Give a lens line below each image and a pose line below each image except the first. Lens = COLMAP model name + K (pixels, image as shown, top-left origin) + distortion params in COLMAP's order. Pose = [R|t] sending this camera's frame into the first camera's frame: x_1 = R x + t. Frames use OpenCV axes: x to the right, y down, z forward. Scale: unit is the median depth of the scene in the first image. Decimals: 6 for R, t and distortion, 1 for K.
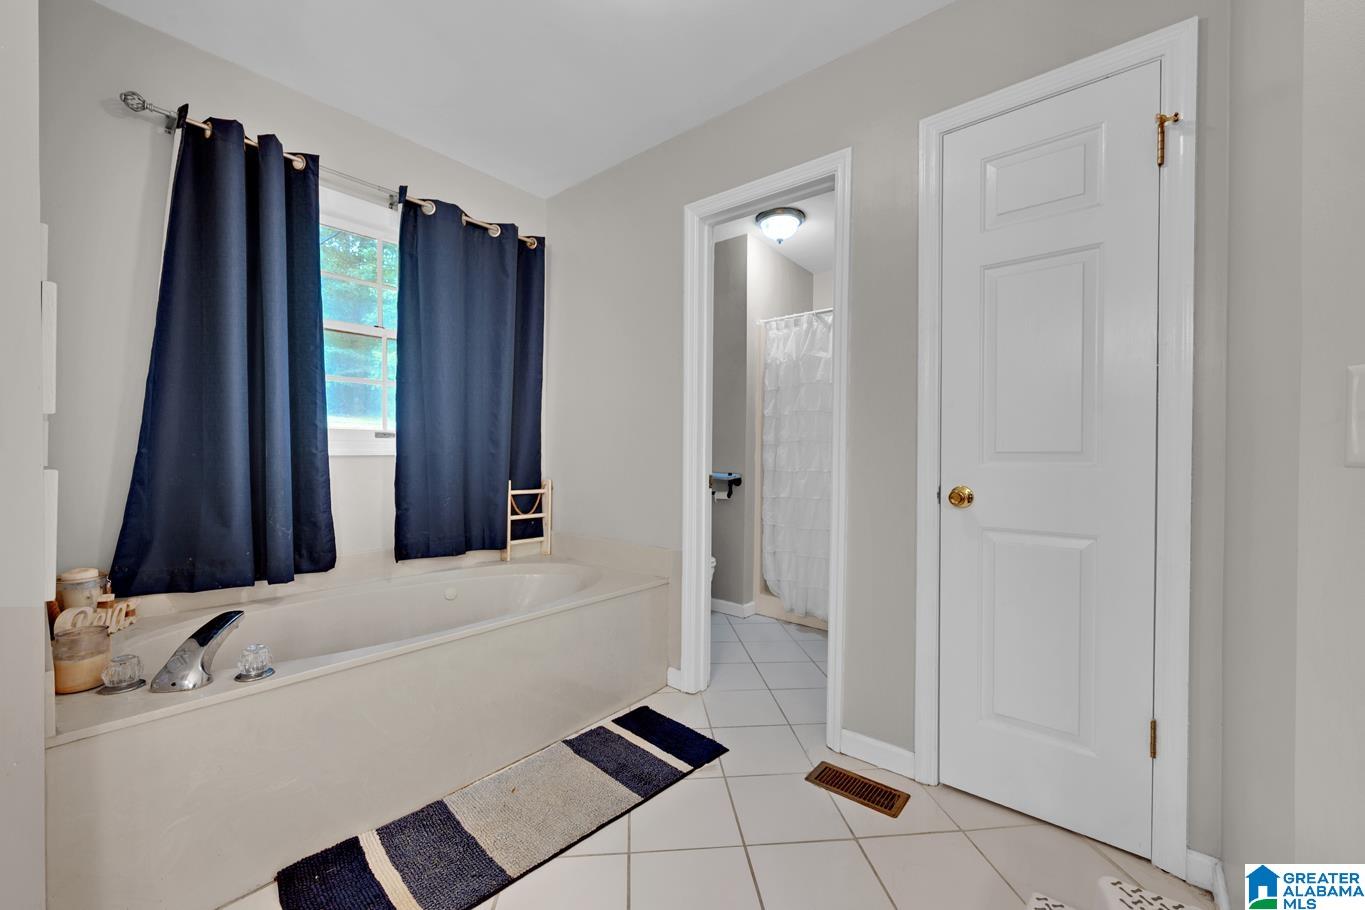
lens RADIAL K [[537.1, 0, 681.9], [0, 537.1, 458.8], [0, 0, 1]] dist [0.000591, -0.000012]
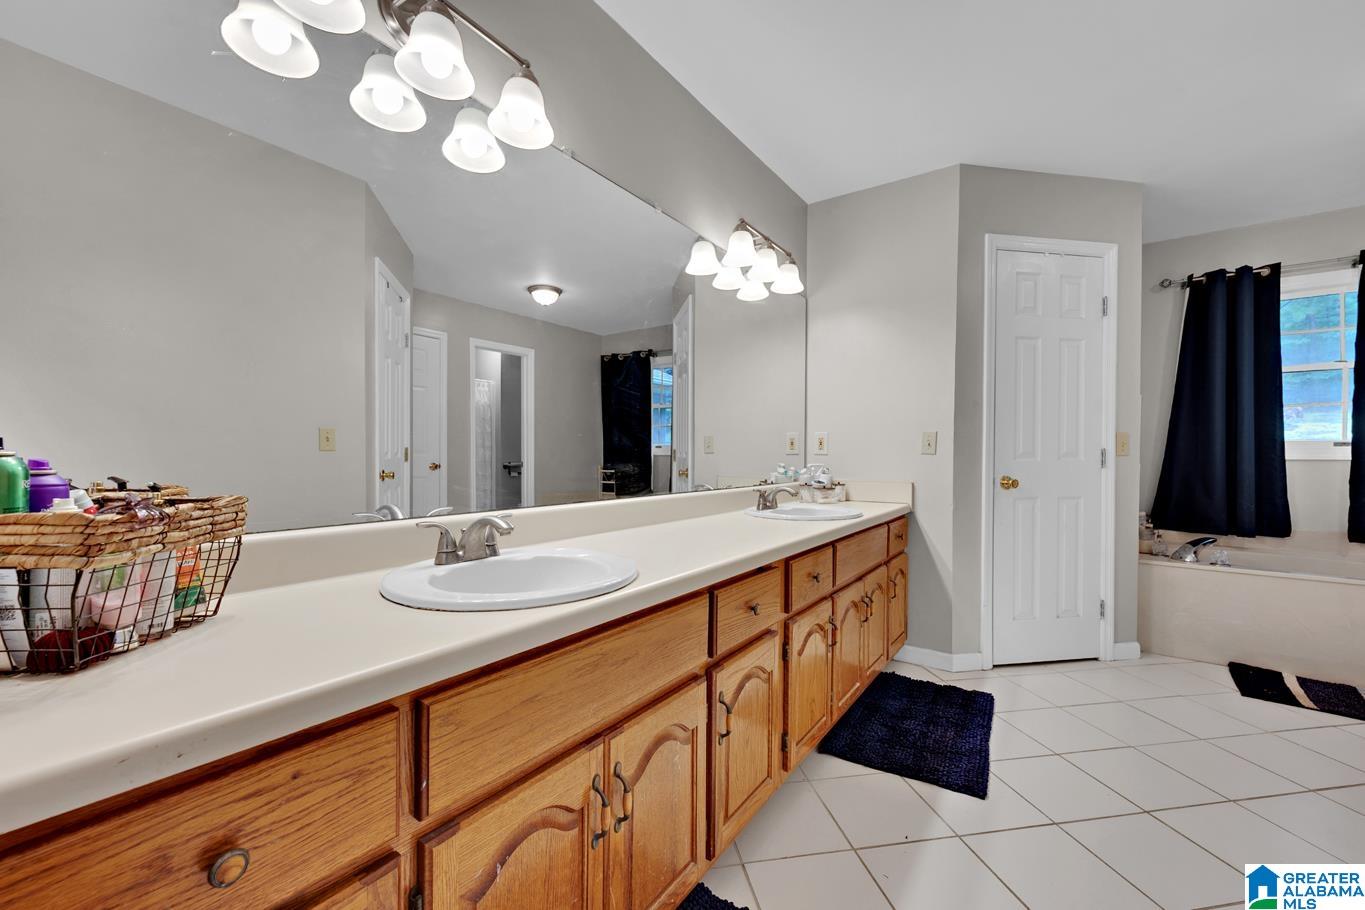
lens RADIAL K [[537.1, 0, 681.9], [0, 537.1, 458.8], [0, 0, 1]] dist [0.000591, -0.000012]
pose [[0.070919, 0.007746, -0.997452, 0.727275], [-0.013324, 0.999888, 0.006817, 0.004535], [0.997393, 0.012806, 0.071014, -0.792394]]
